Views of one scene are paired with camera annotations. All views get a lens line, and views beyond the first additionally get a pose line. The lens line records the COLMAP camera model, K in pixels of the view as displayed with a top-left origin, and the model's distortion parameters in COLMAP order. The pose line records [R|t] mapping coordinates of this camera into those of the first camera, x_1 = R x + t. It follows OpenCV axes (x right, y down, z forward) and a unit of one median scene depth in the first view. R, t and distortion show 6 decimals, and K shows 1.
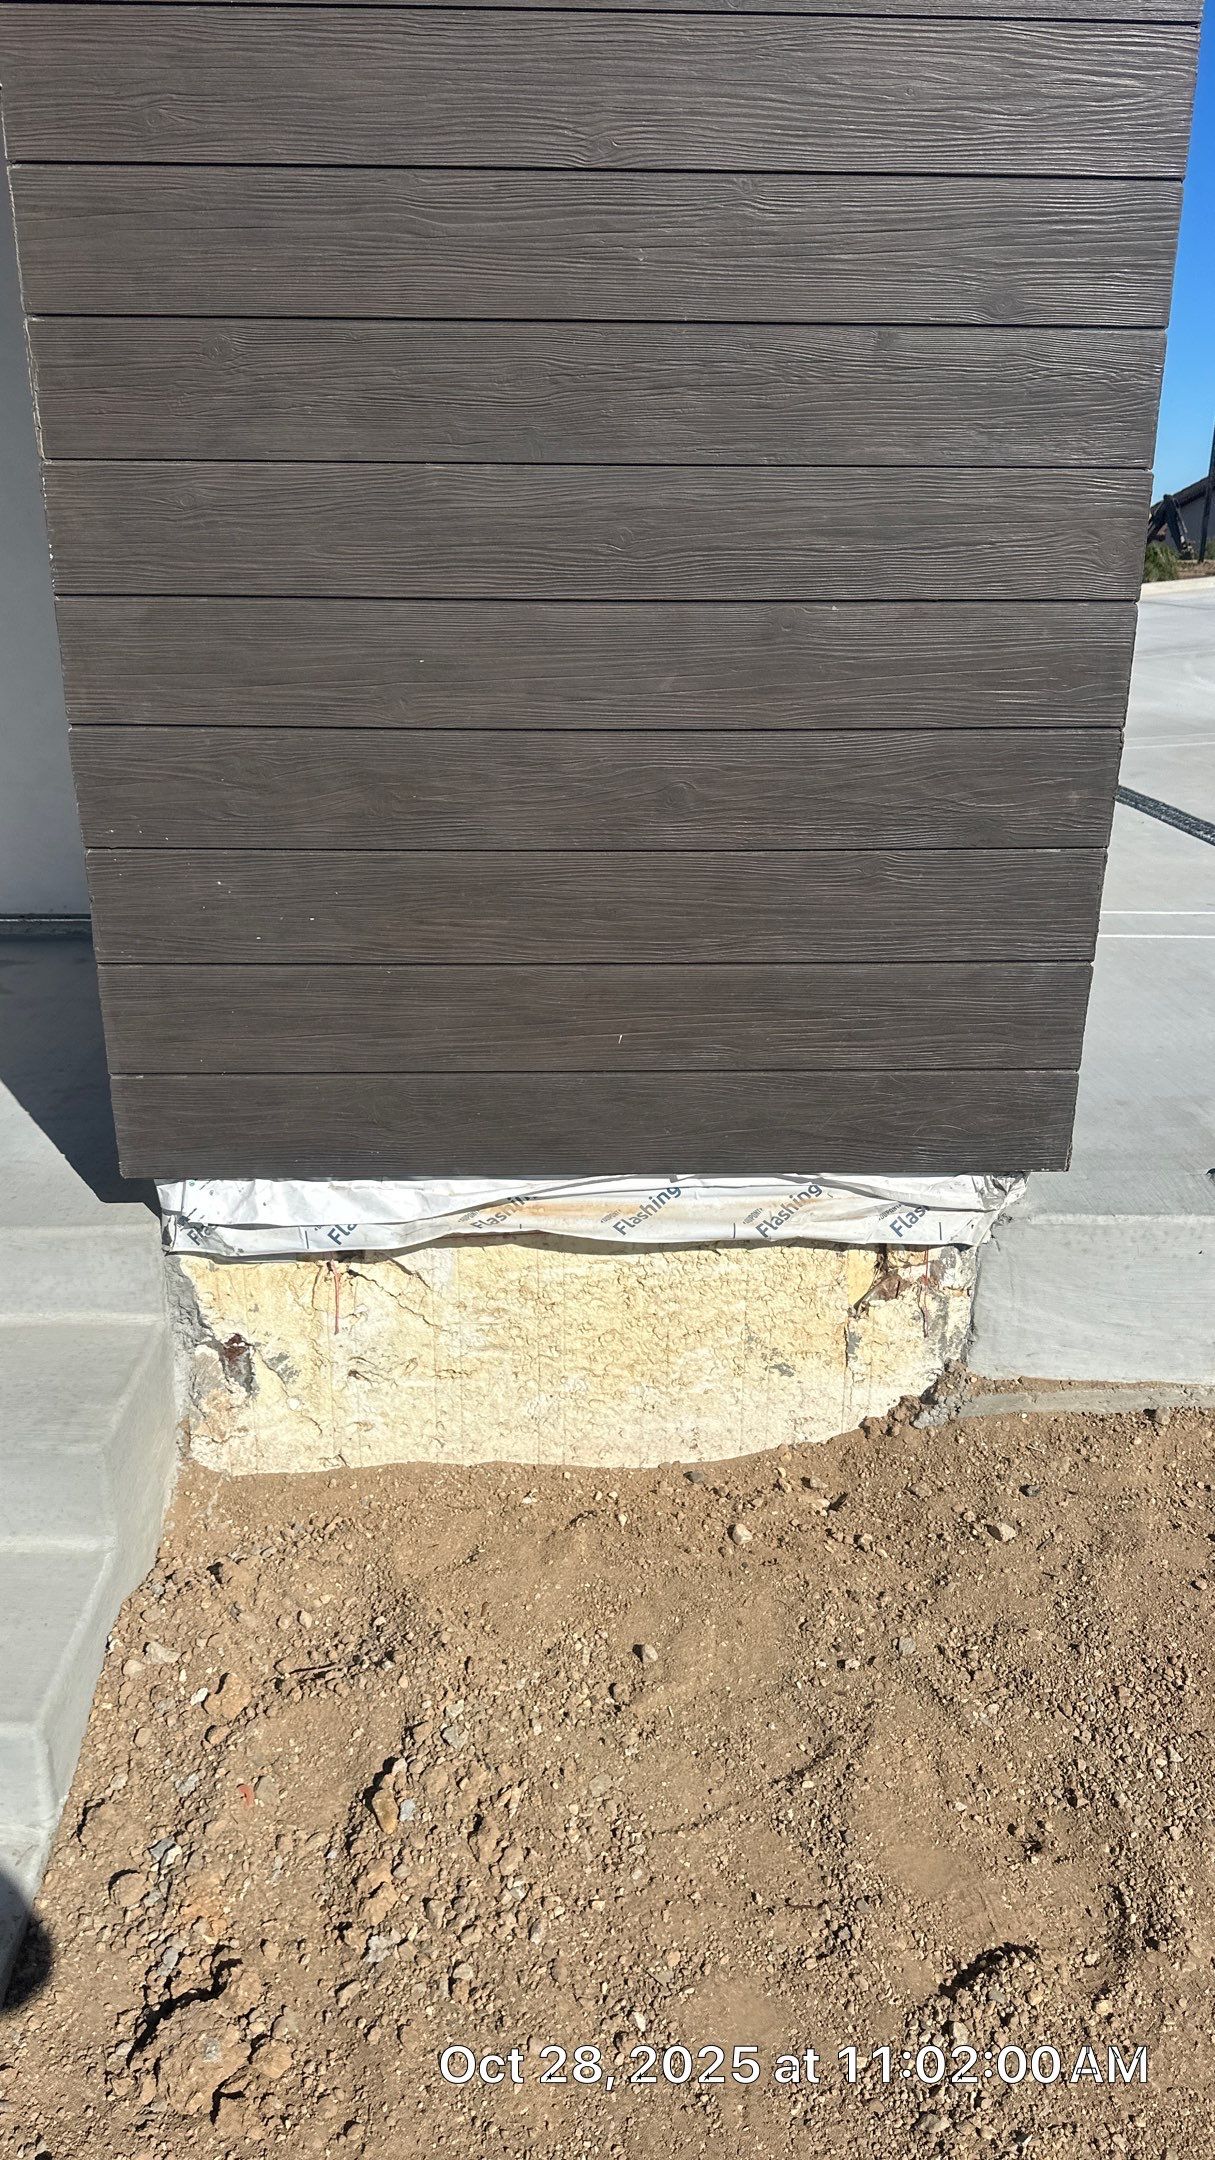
lens RADIAL K [[1531.5, 0, 572.6], [0, 1531.5, 1038.3], [0, 0, 1]] dist [-0.000774, -0.005476]
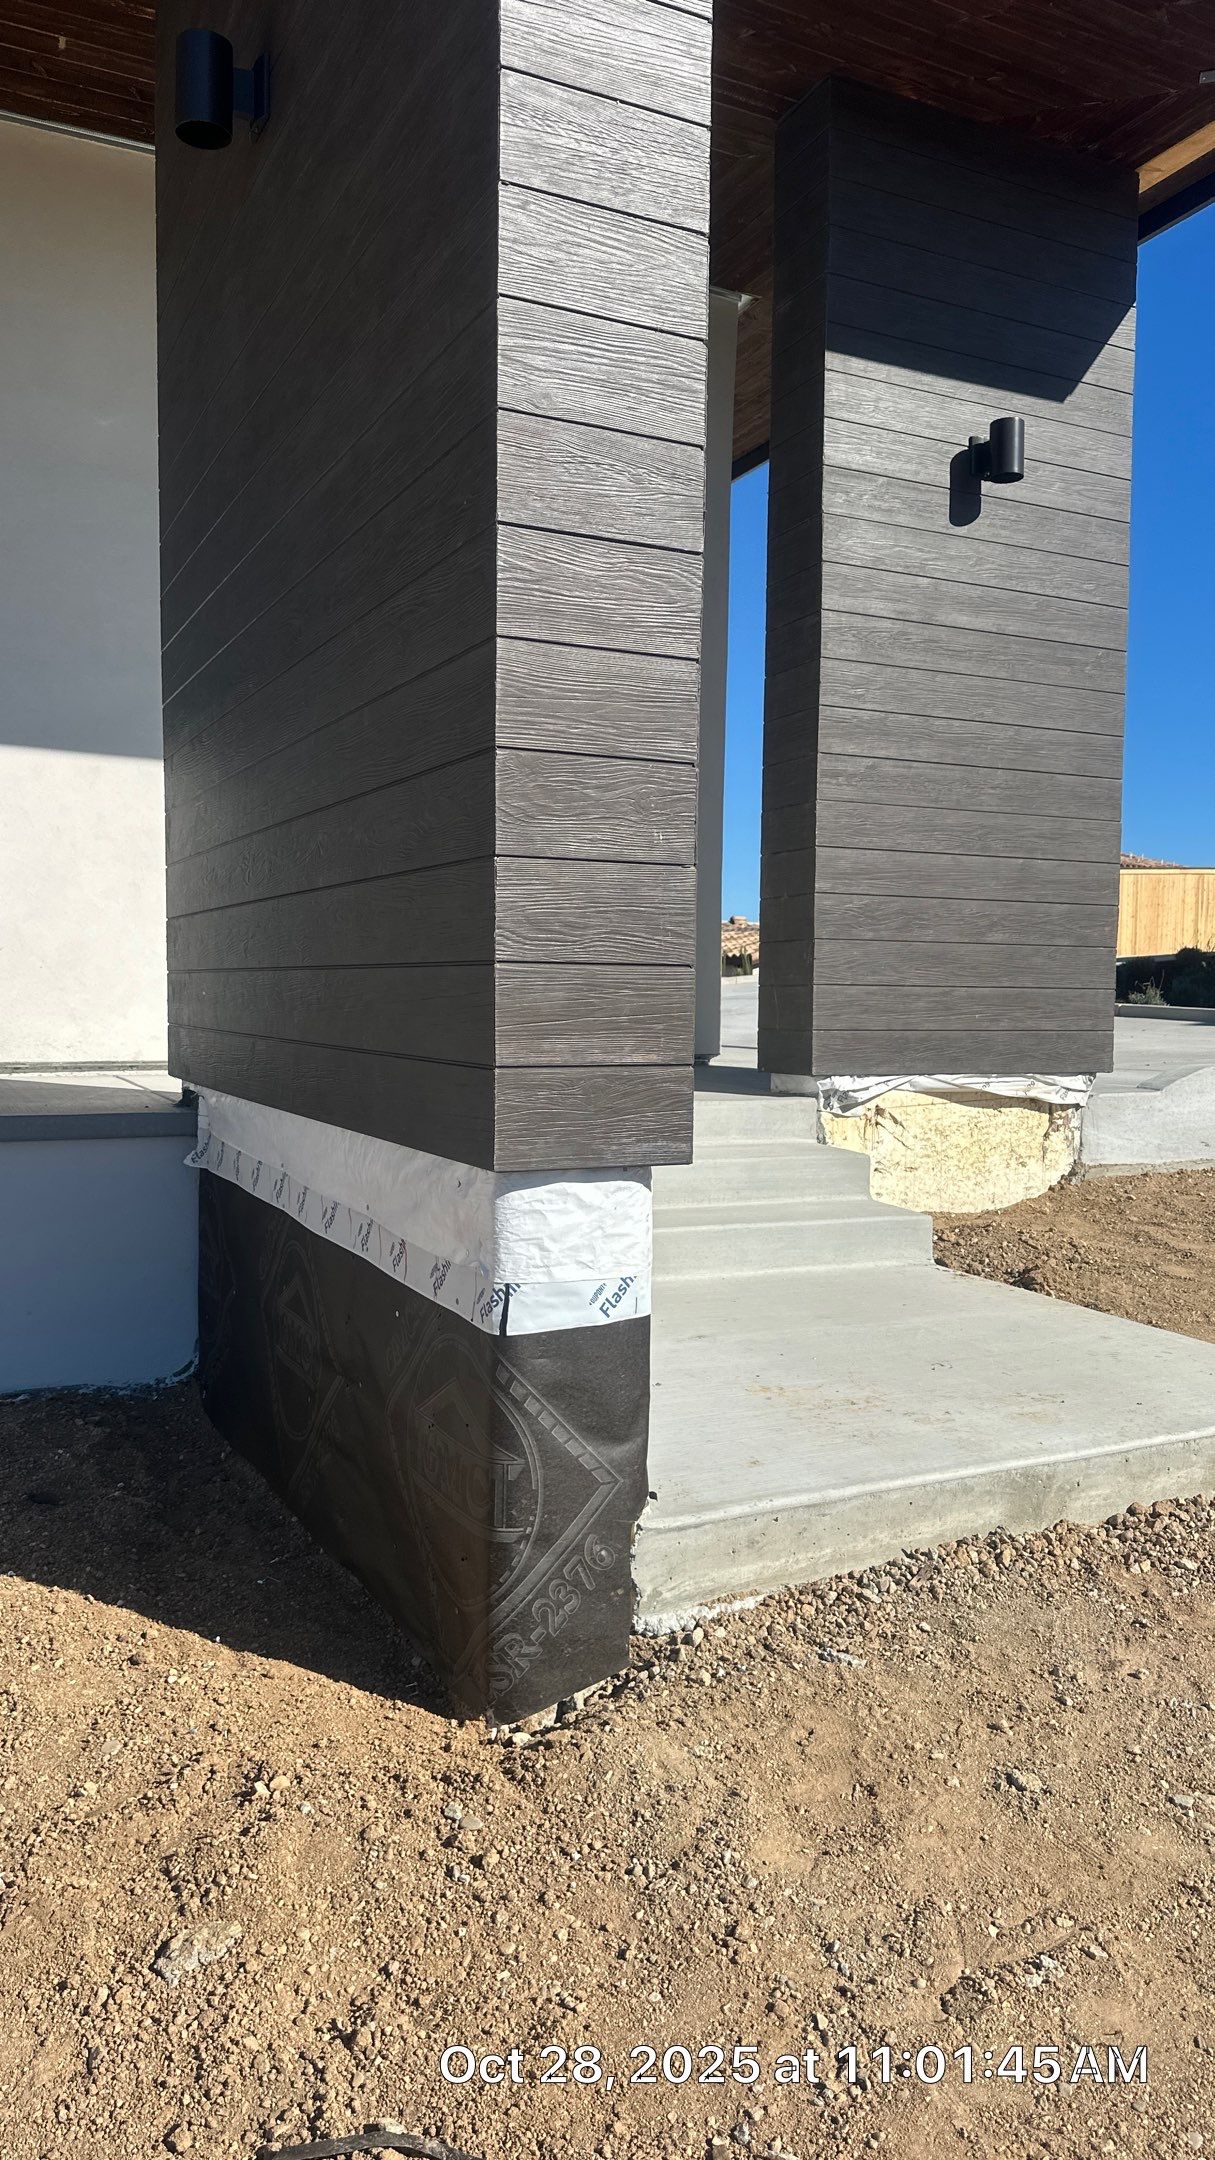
lens RADIAL K [[1531.5, 0, 609.7], [0, 1531.5, 1078.2], [0, 0, 1]] dist [-0.000774, -0.005476]
pose [[0.916657, -0.008630, 0.399582, -1.472526], [0.121335, 0.958592, -0.257642, 0.647087], [-0.380813, 0.284653, 0.879747, -0.961049]]
